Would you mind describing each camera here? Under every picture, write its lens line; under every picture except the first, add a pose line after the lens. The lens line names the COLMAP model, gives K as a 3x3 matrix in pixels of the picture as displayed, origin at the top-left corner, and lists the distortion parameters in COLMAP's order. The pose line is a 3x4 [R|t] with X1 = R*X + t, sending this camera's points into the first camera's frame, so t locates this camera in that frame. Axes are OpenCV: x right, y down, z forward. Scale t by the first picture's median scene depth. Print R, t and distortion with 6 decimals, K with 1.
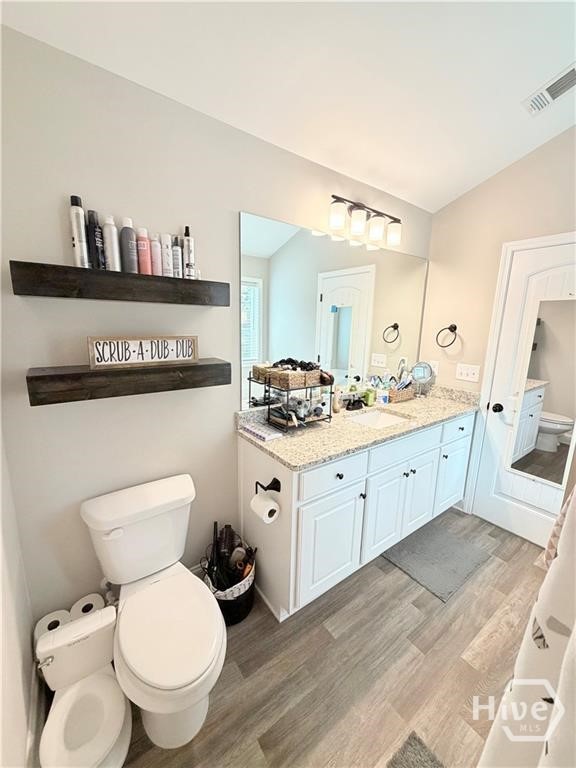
lens RADIAL K [[305.0, 0, 283.4], [0, 305.0, 390.5], [0, 0, 1]] dist [-0.007928, 0.000793]
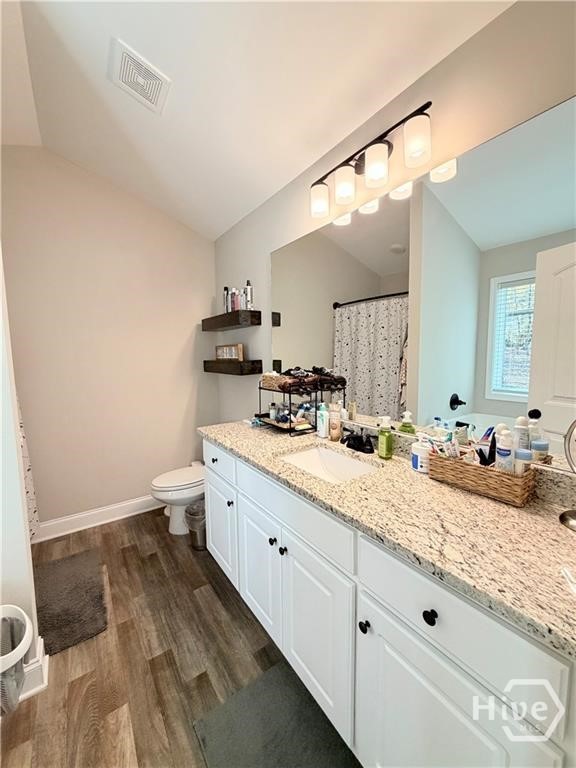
lens RADIAL K [[305.0, 0, 290.1], [0, 305.0, 384.6], [0, 0, 1]] dist [-0.007928, 0.000793]
pose [[-0.008857, 0.085047, -0.996338, 1.280183], [-0.192804, 0.977535, 0.085156, -0.146779], [0.981197, 0.192852, 0.007739, 1.201688]]
